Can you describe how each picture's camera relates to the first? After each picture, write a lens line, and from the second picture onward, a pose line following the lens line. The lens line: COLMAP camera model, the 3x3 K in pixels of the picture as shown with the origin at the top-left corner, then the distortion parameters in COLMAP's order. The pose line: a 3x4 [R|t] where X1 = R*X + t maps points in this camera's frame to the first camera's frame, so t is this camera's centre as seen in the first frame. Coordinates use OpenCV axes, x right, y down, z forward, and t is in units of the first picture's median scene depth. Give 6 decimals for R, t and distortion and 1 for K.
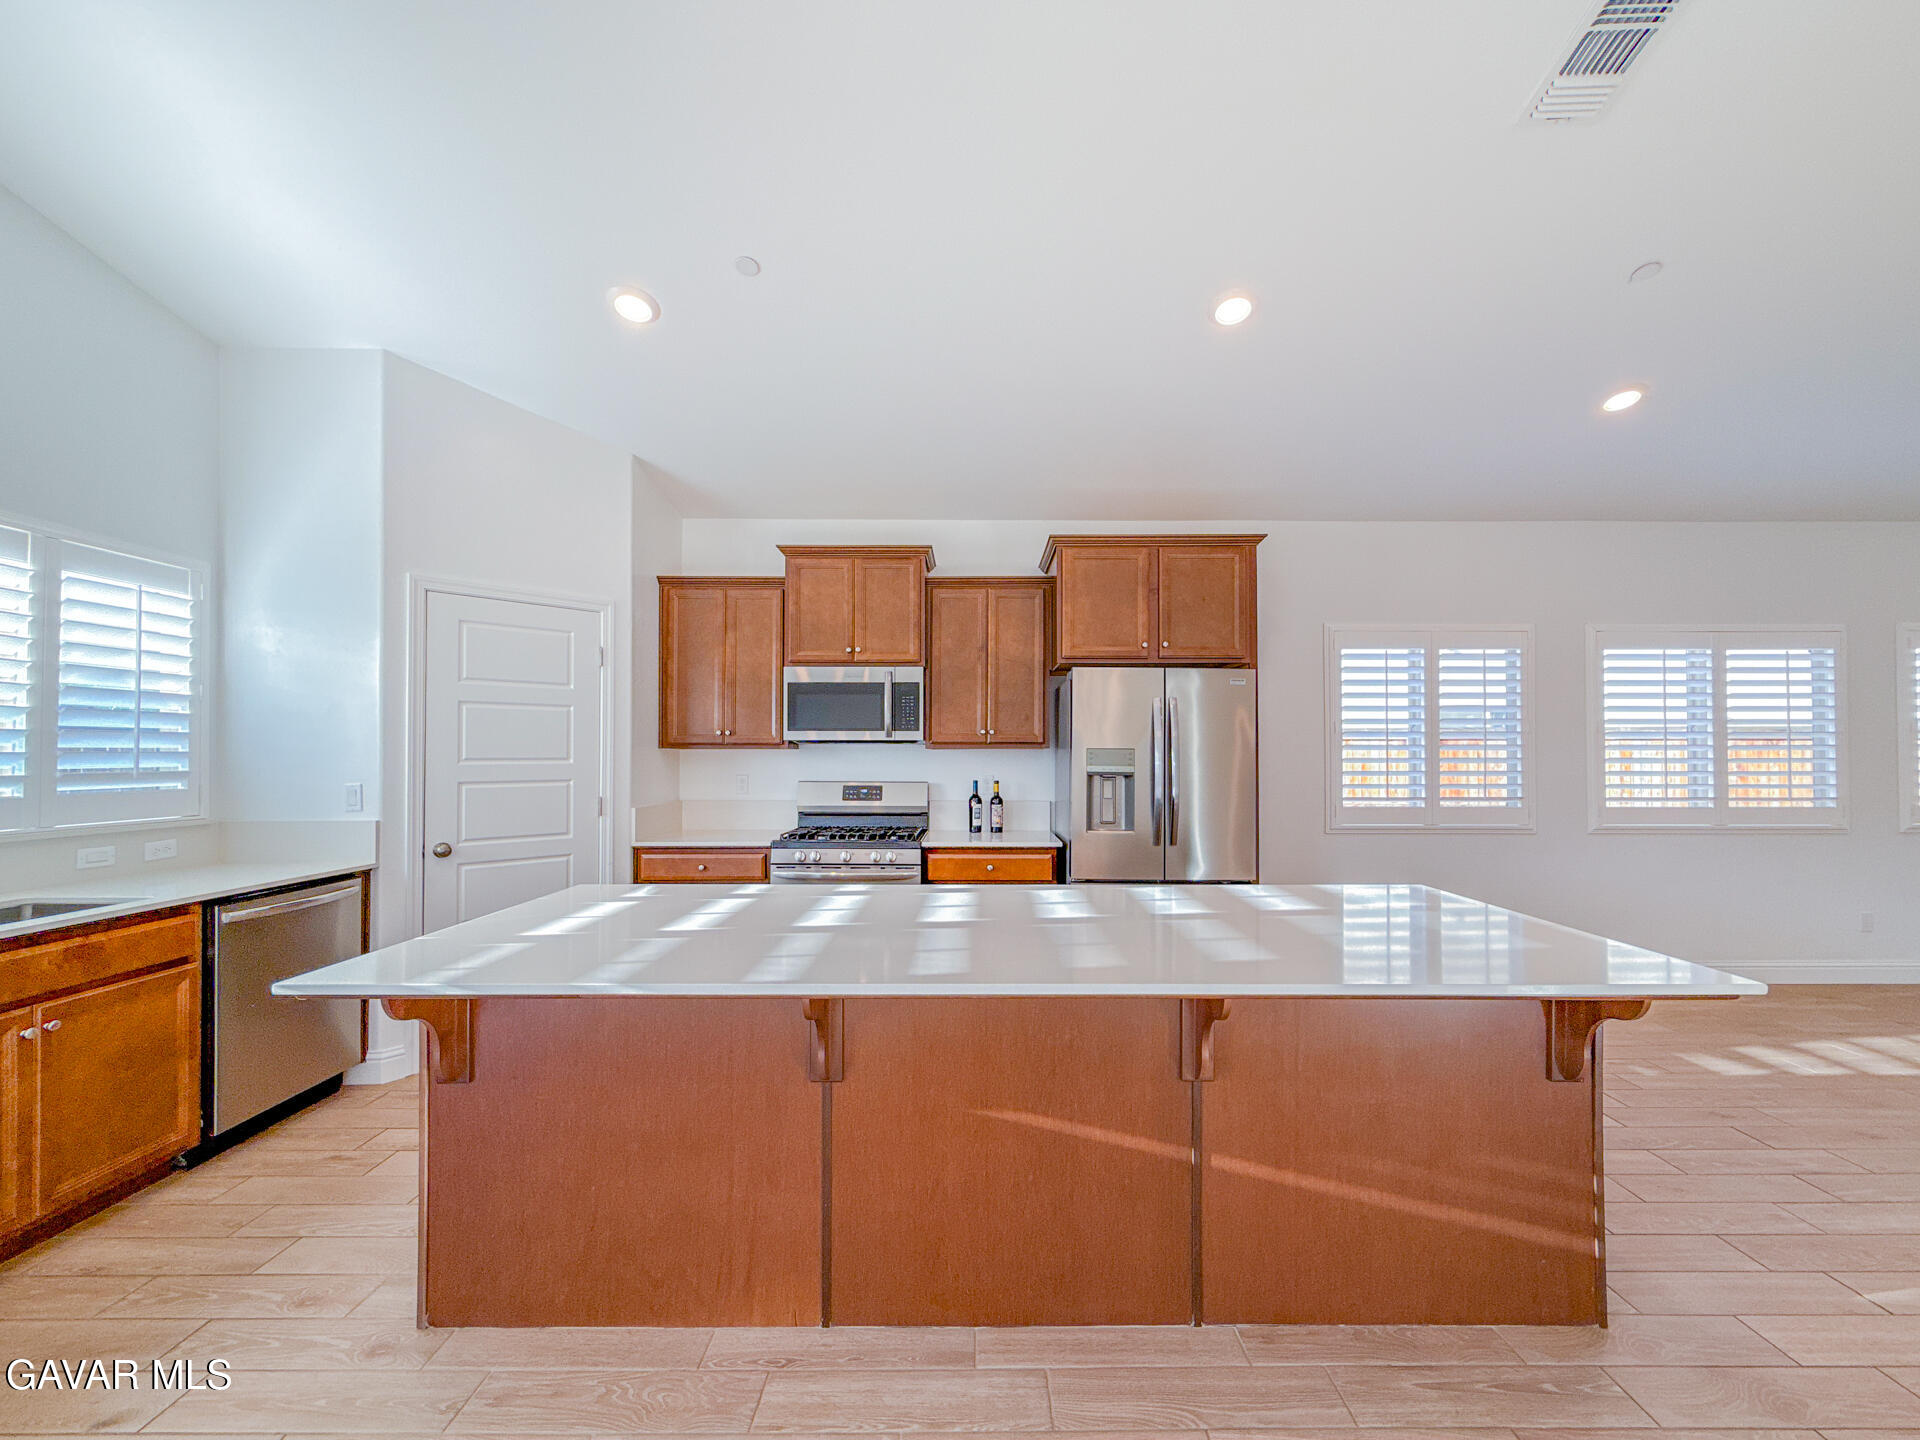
lens RADIAL K [[768.2, 0, 978.6], [0, 768.2, 745.6], [0, 0, 1]] dist [-0.001664, 0.000387]
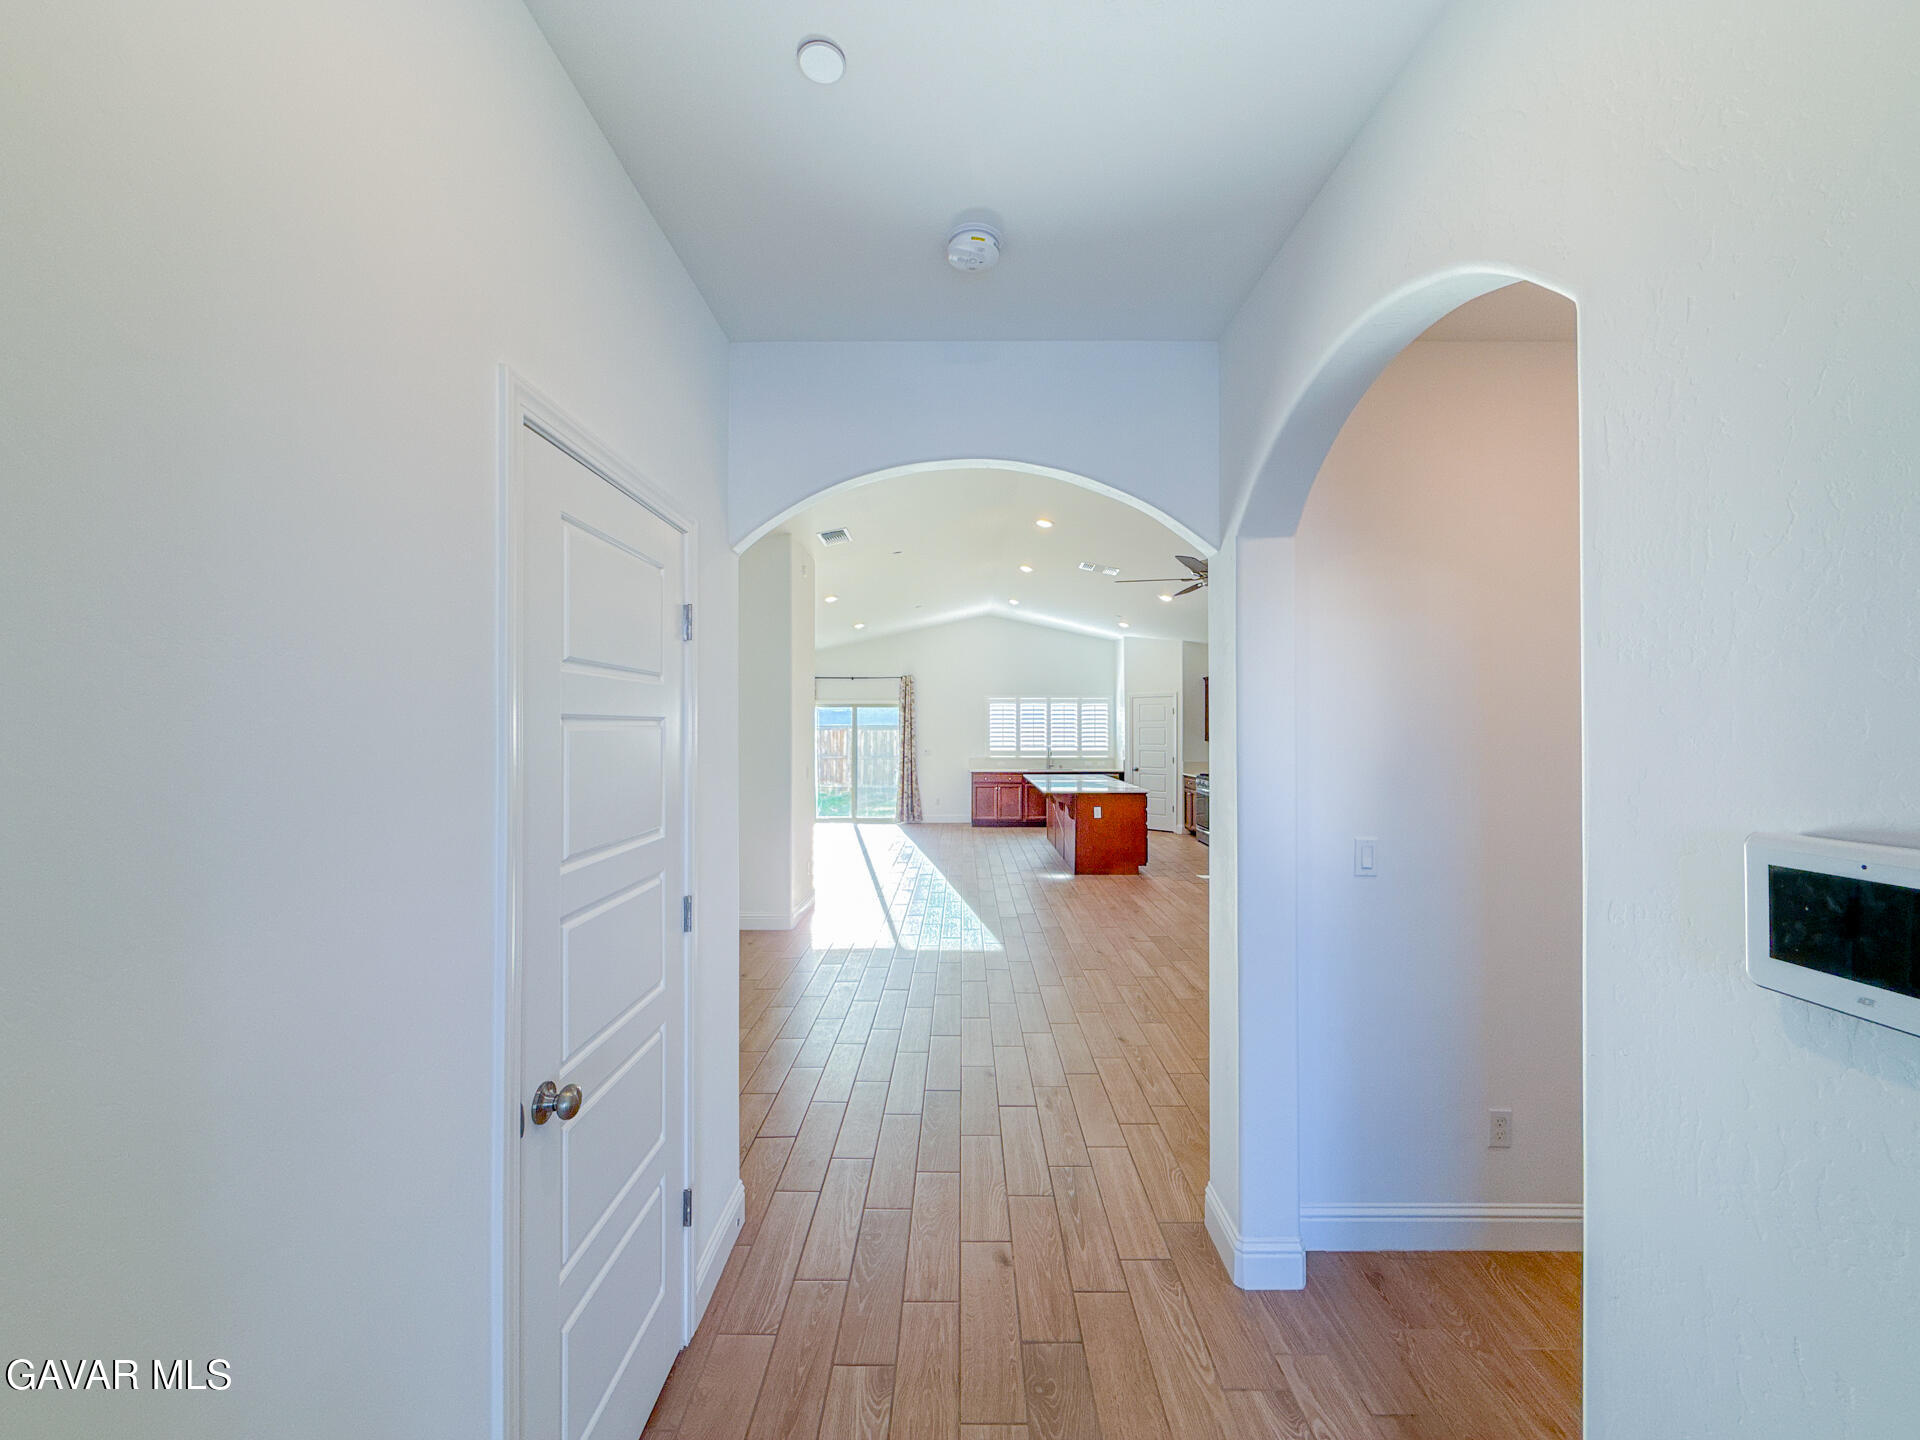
lens RADIAL K [[768.2, 0, 994.4], [0, 768.2, 716.0], [0, 0, 1]] dist [-0.001664, 0.000387]
pose [[0.036809, -0.015859, -0.999196, 2.326683], [0.011617, 0.999813, -0.015441, -0.051966], [0.999255, -0.011039, 0.036986, 0.161370]]
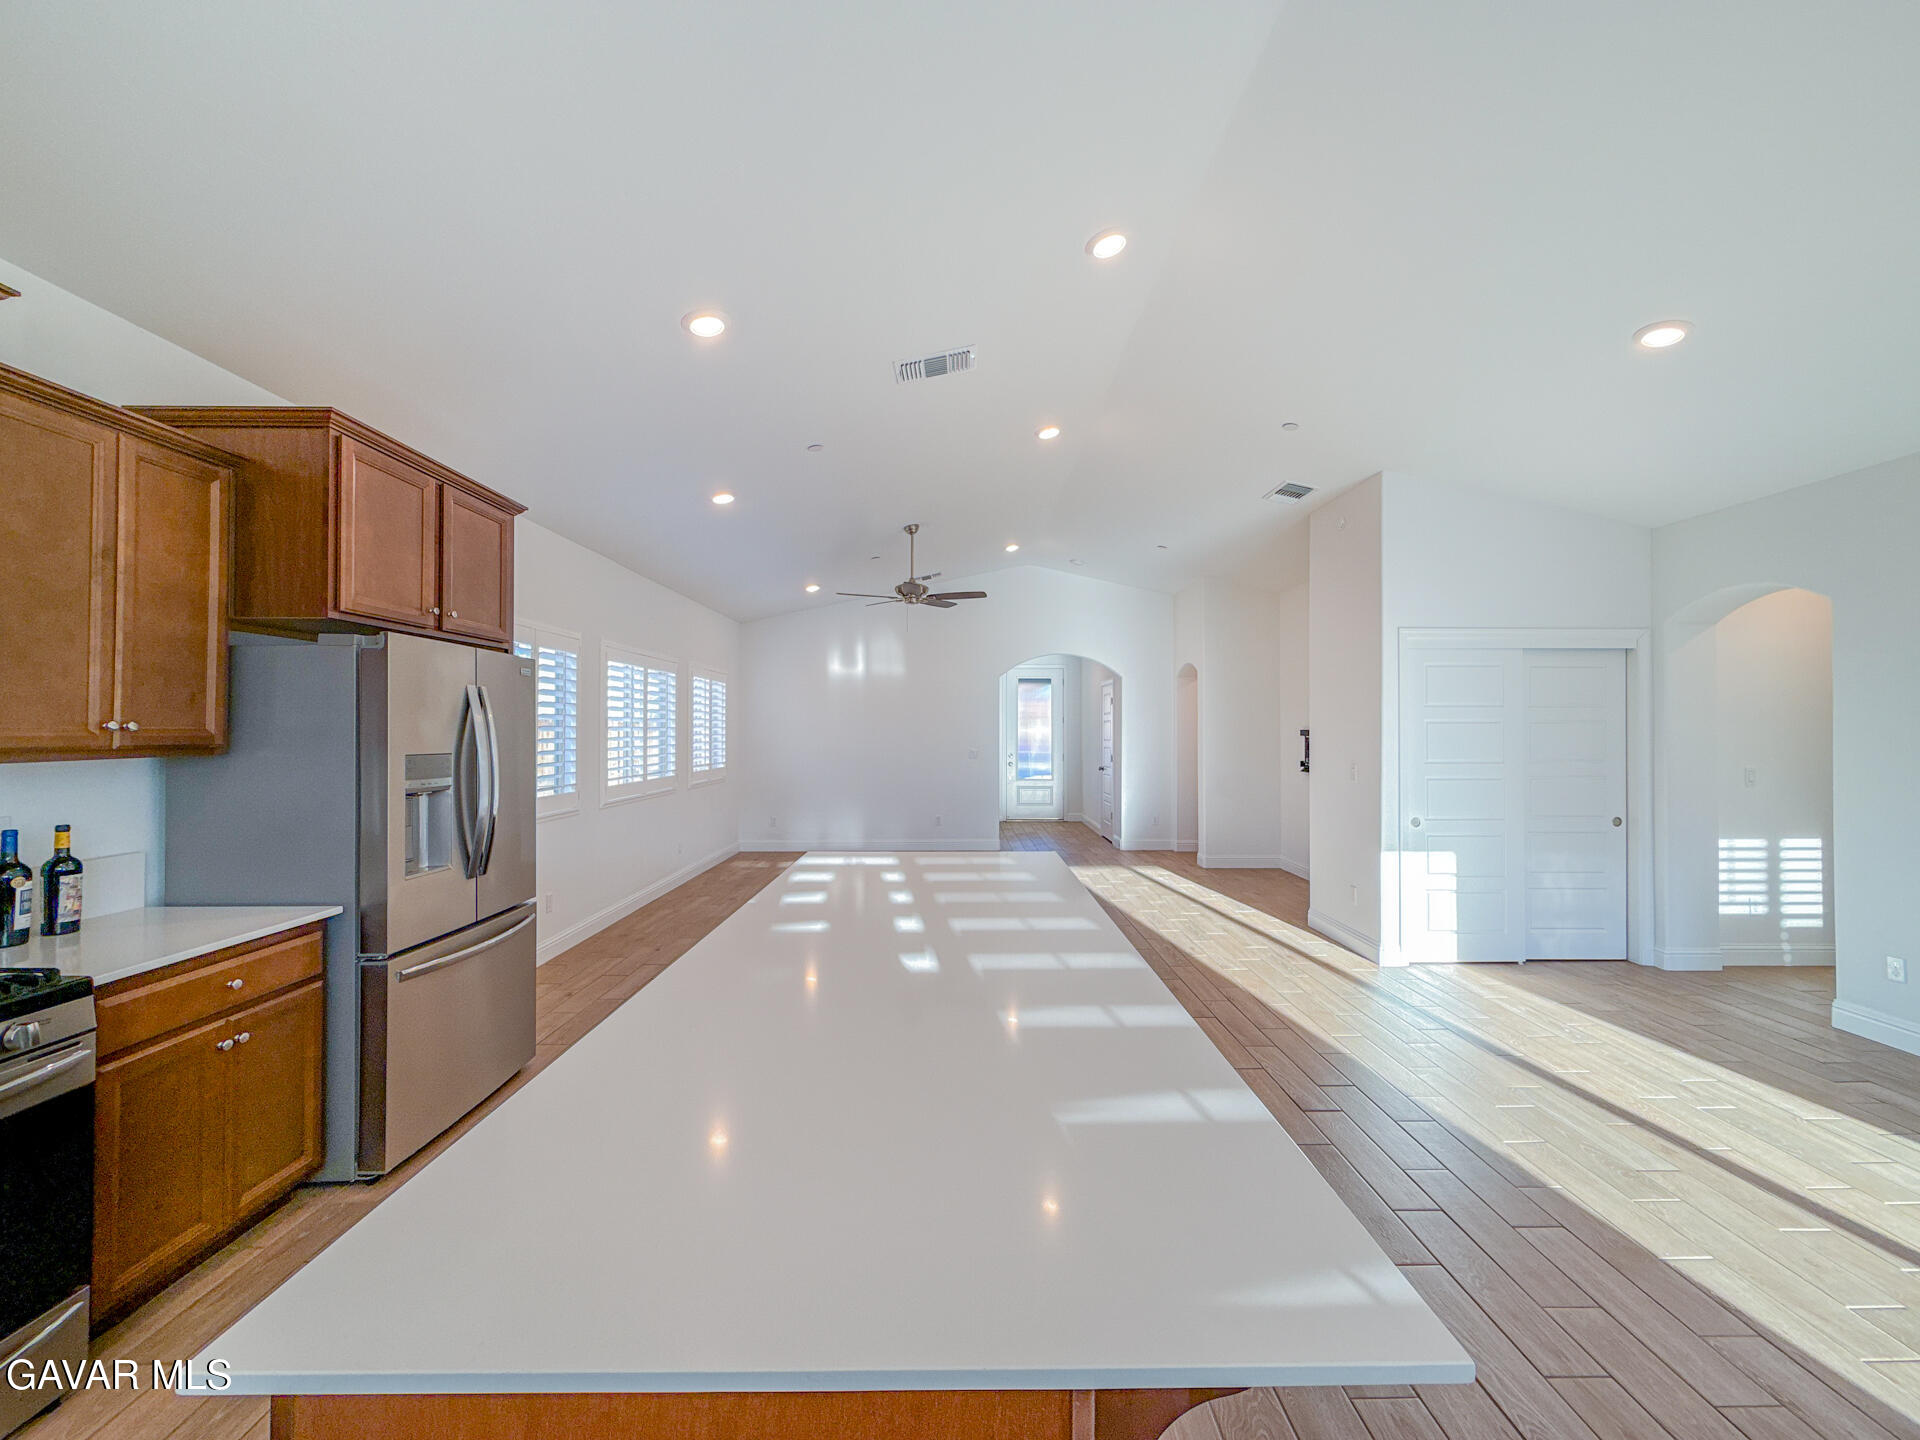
lens RADIAL K [[768.2, 0, 962.2], [0, 768.2, 721.7], [0, 0, 1]] dist [-0.001664, 0.000387]
pose [[-0.010798, 0.010399, 0.999888, -0.493985], [-0.015673, 0.999821, -0.010567, -0.024131], [-0.999819, -0.015785, -0.010633, 0.474434]]
